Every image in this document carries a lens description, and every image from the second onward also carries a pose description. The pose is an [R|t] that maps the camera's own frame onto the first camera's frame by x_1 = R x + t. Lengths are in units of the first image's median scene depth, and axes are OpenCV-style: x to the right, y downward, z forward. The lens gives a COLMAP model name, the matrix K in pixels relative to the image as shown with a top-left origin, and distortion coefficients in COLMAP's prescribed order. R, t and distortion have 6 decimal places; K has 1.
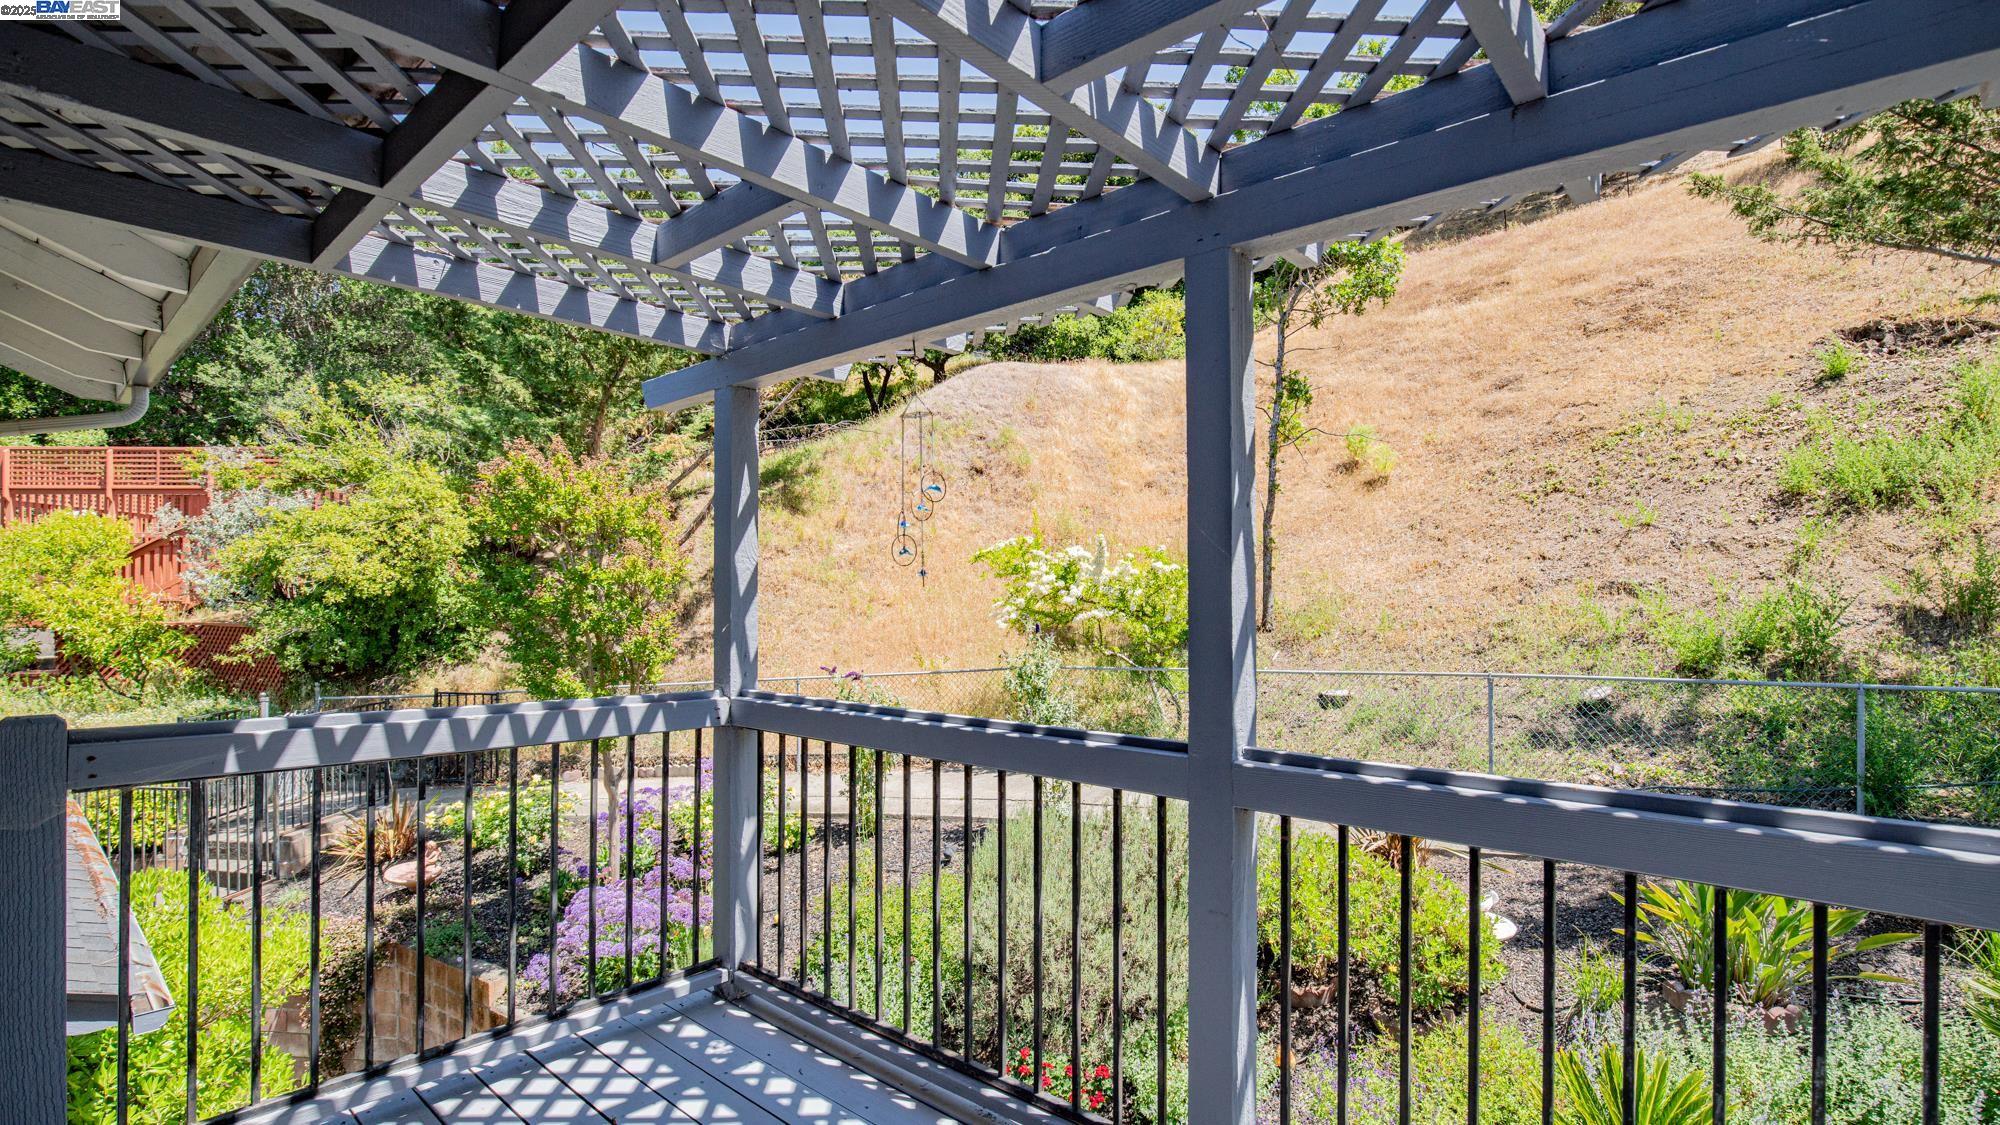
lens RADIAL K [[911.9, 0, 1000.0], [0, 911.9, 562.5], [0, 0, 1]] dist [-0.028322, 0.000070]
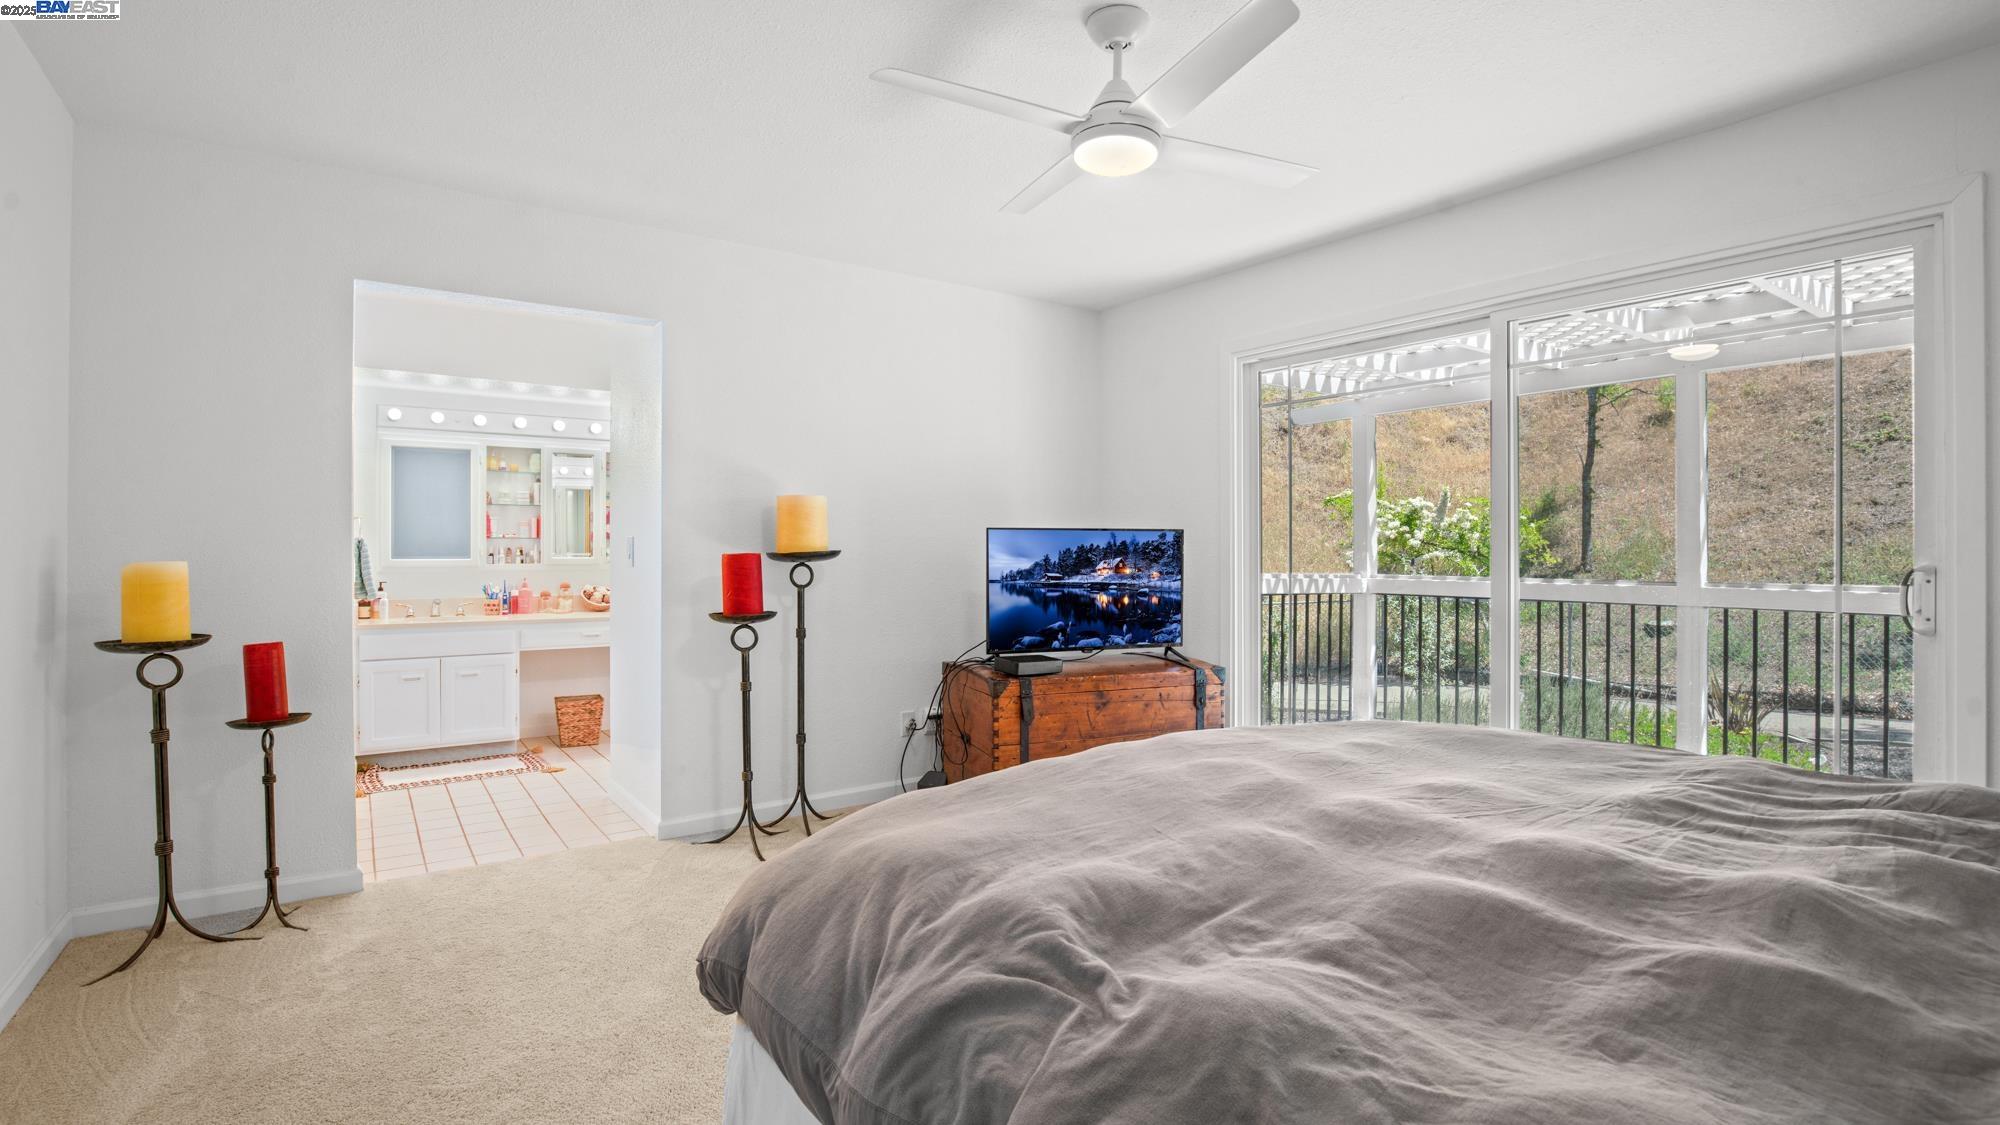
lens RADIAL K [[937.8, 0, 1000.0], [0, 937.8, 562.5], [0, 0, 1]] dist [-0.056841, 0.017688]
pose [[0.974882, 0.000585, -0.222723, -0.176528], [0.009180, 0.999041, 0.042807, 0.010499], [0.222535, -0.043776, 0.973941, -0.284529]]
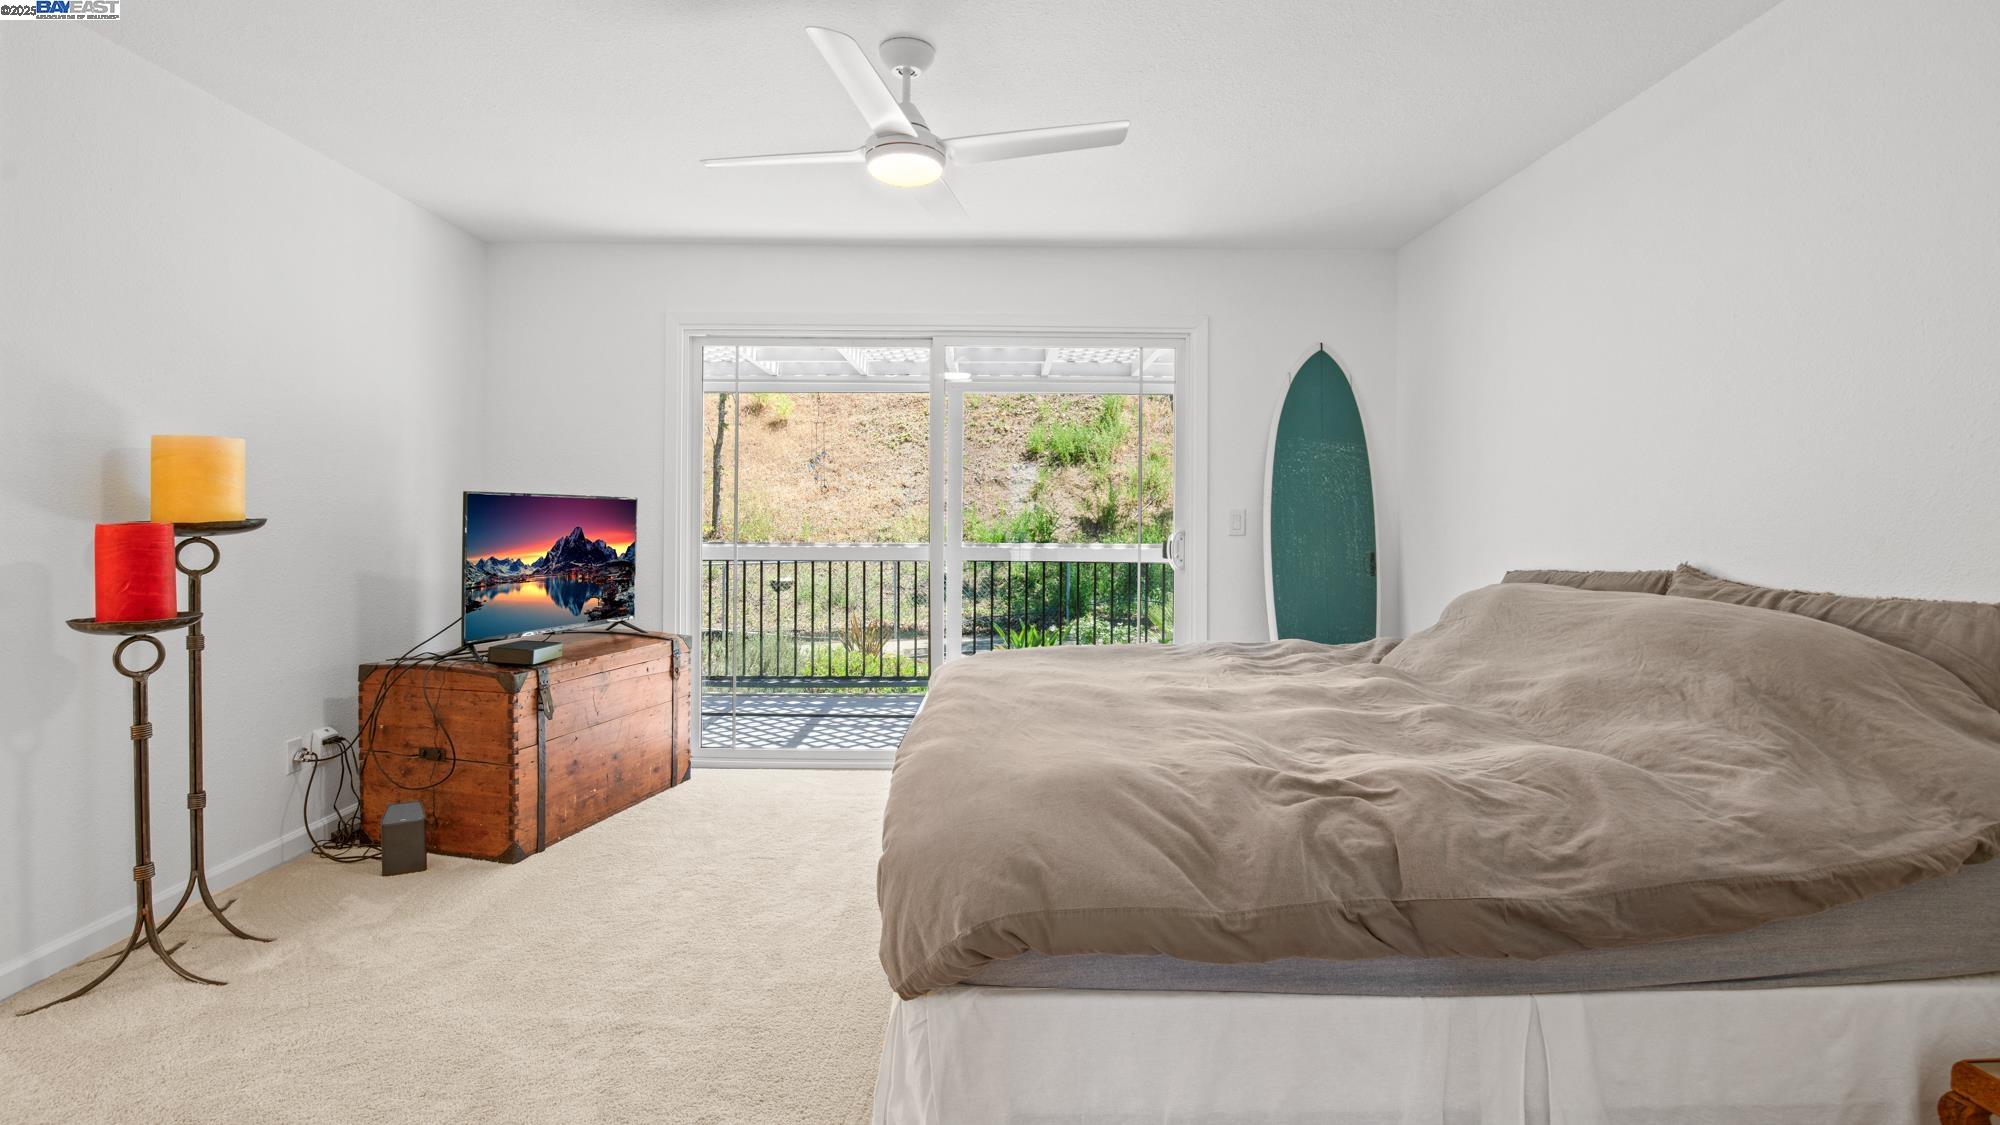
lens RADIAL K [[937.8, 0, 1000.0], [0, 937.8, 562.5], [0, 0, 1]] dist [-0.056841, 0.017688]
pose [[0.733758, -0.026634, 0.678889, -0.350055], [-0.027430, 0.997255, 0.068771, 0.010131], [-0.678857, -0.069083, 0.731013, -0.259934]]
